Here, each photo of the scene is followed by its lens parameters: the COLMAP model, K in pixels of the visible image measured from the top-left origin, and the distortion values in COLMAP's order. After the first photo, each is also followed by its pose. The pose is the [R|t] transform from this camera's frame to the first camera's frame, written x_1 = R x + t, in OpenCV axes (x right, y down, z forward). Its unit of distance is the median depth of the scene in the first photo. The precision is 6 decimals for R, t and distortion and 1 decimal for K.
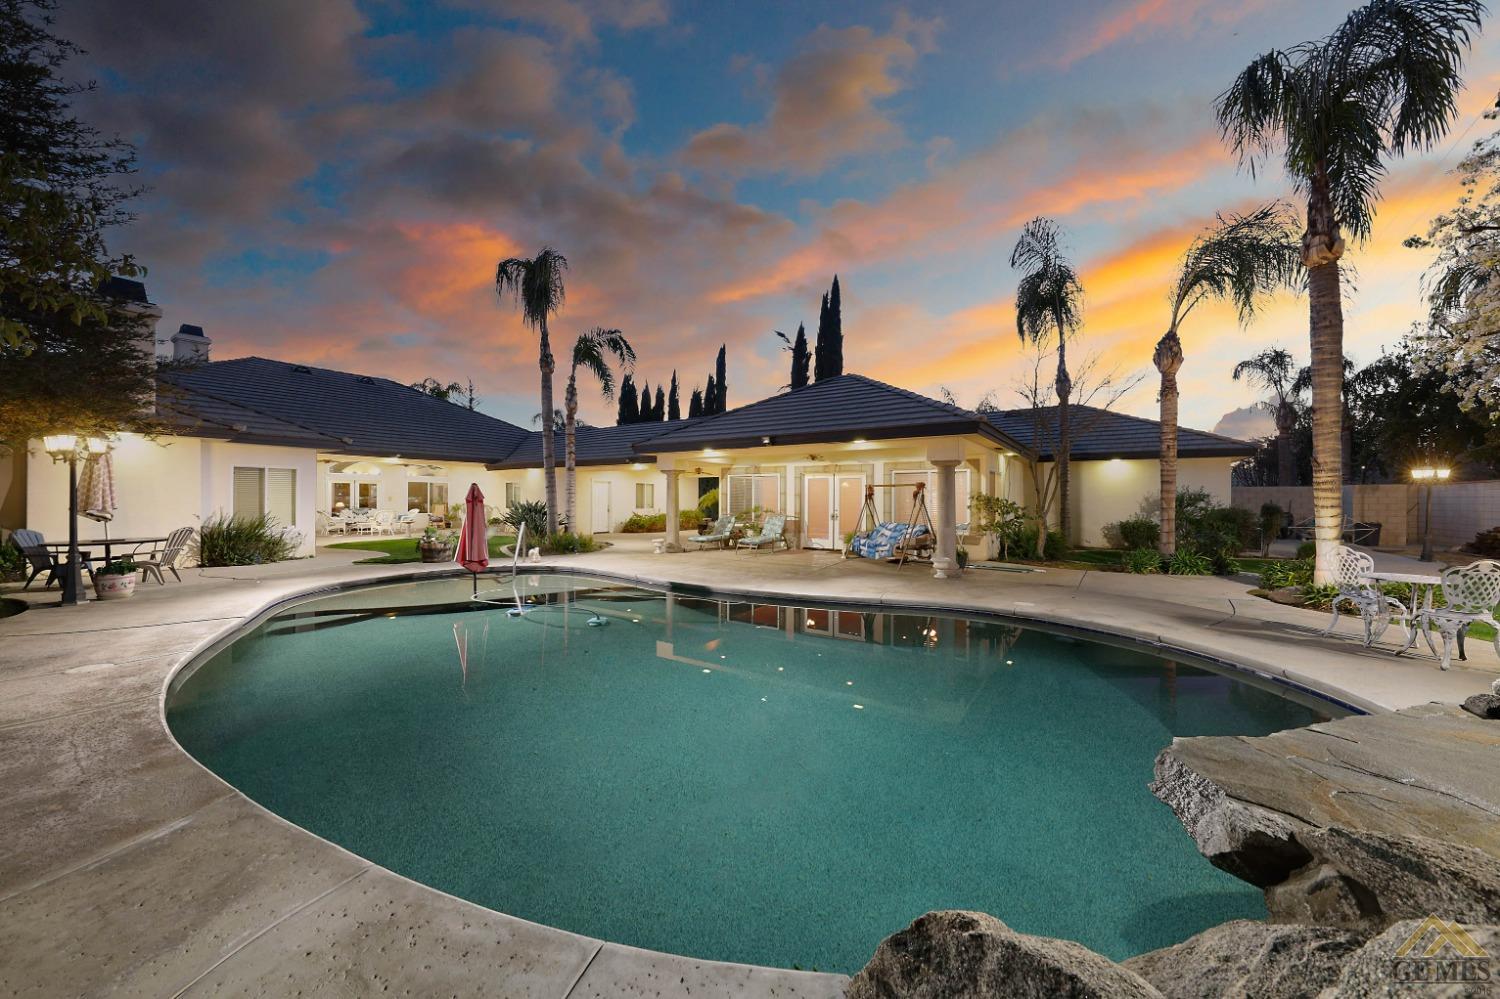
lens RADIAL K [[542.8, 0, 750.0], [0, 542.8, 499.5], [0, 0, 1]] dist [0.017270, -0.004086]
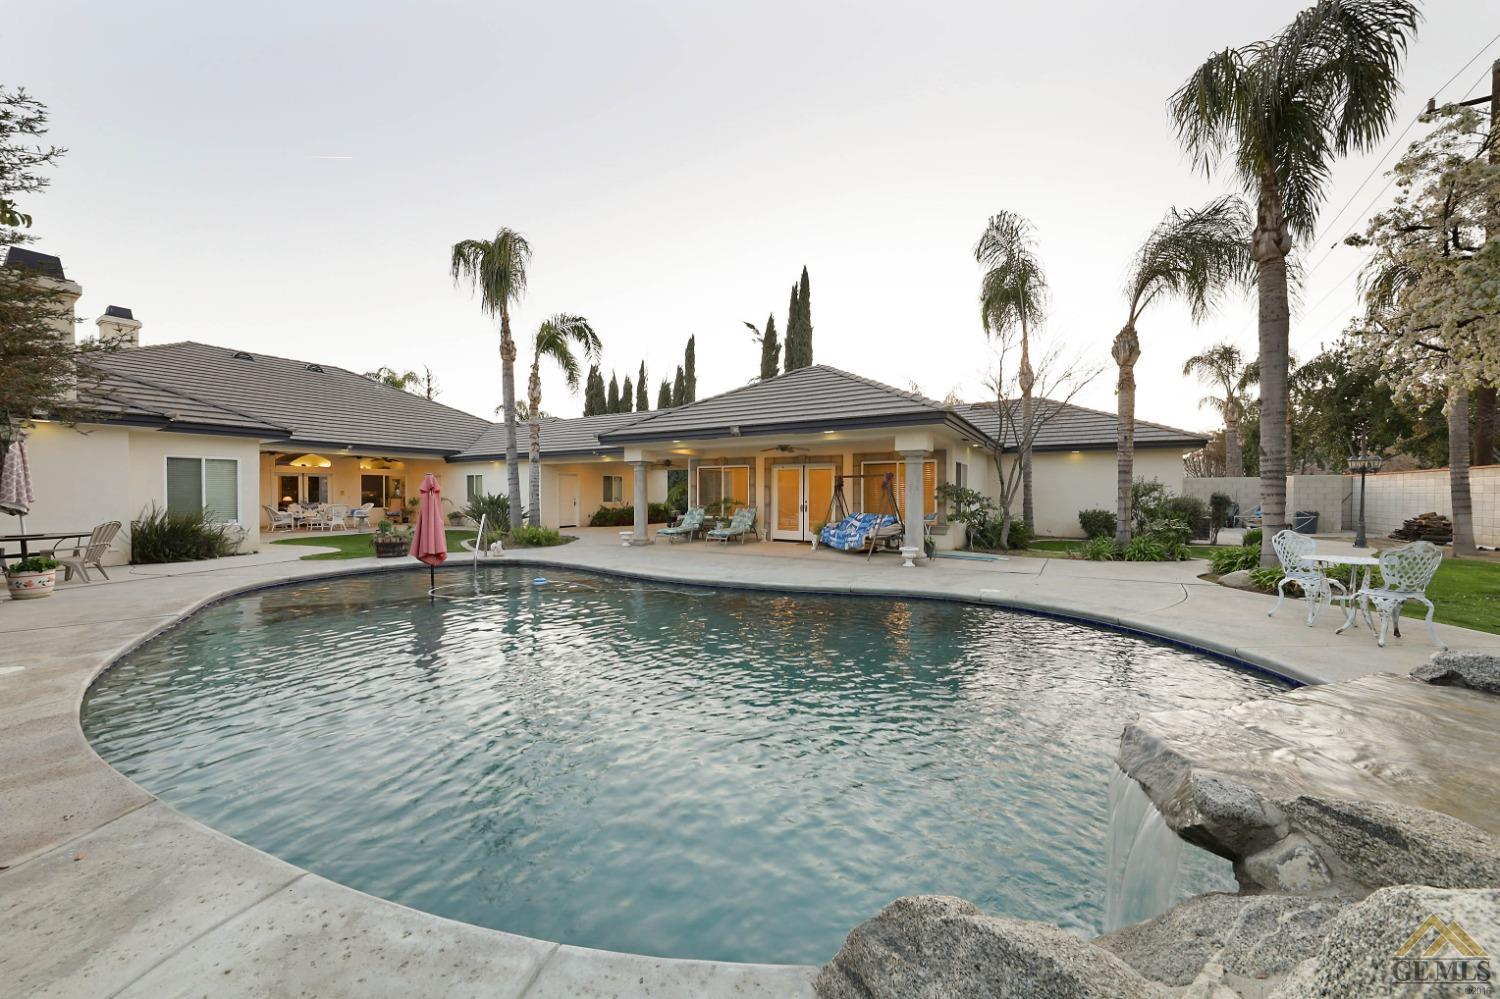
lens RADIAL K [[541.7, 0, 748.3], [0, 541.7, 501.9], [0, 0, 1]] dist [0.017192, -0.004413]
pose [[0.998704, -0.005568, 0.050585, 0.003251], [0.004878, 0.999894, 0.013743, 0.008174], [-0.050656, -0.013478, 0.998625, 0.012380]]
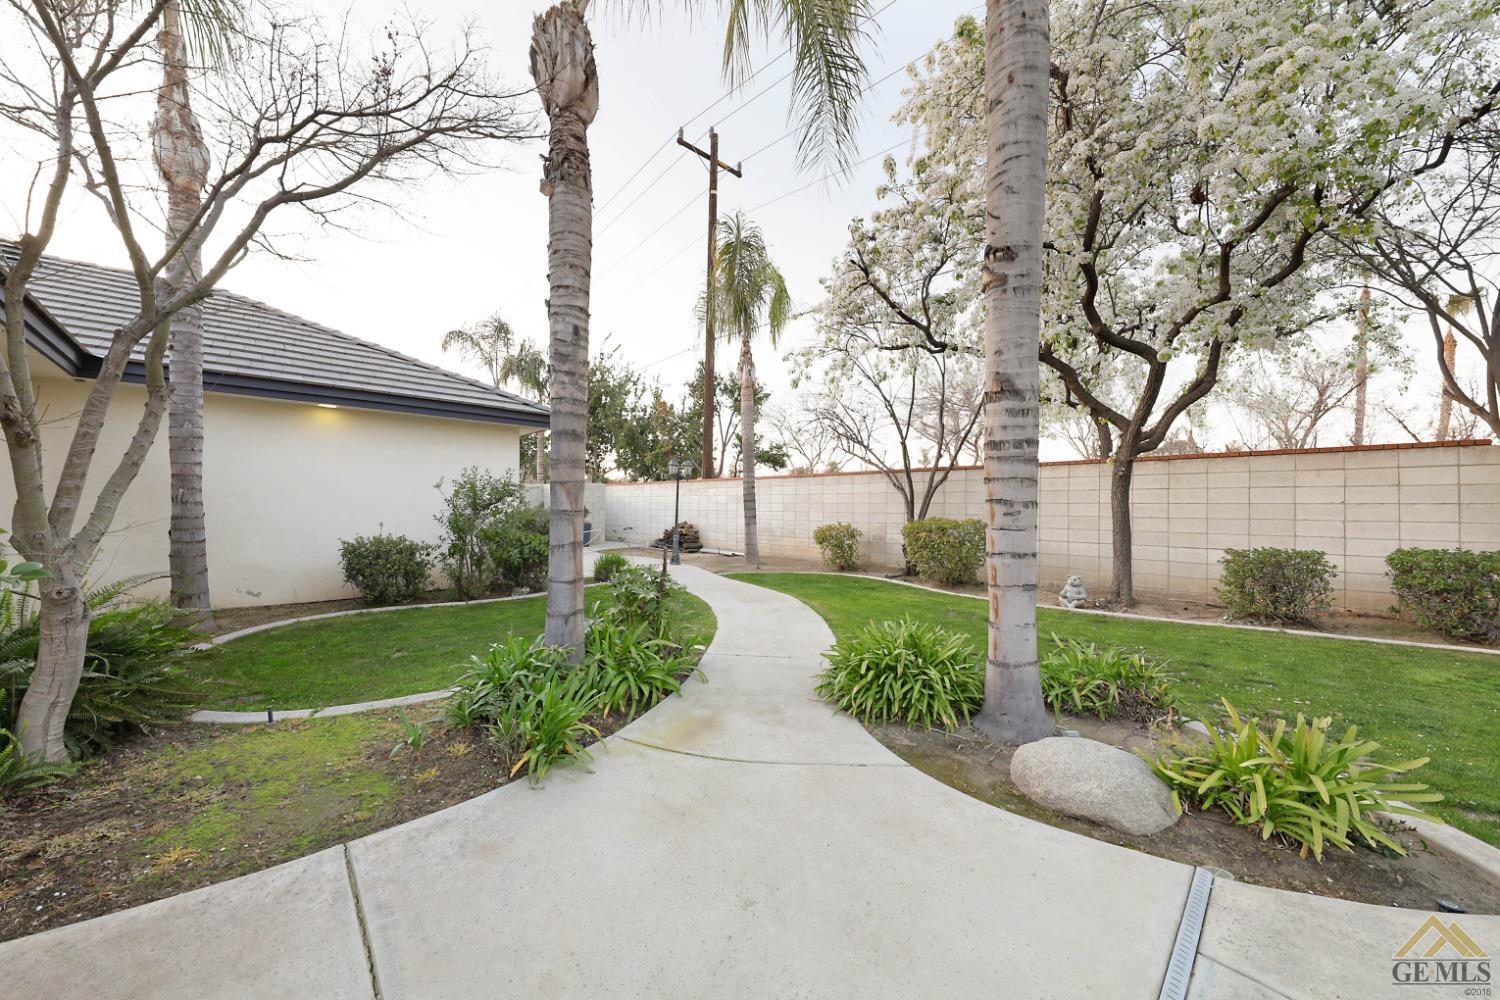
lens RADIAL K [[542.8, 0, 750.0], [0, 542.8, 500.0], [0, 0, 1]] dist [0.017270, -0.004086]
pose [[0.245139, 0.004824, 0.969476, 0.546367], [-0.004799, 0.999981, -0.003763, 0.008484], [-0.969476, -0.003730, 0.245157, 0.951254]]
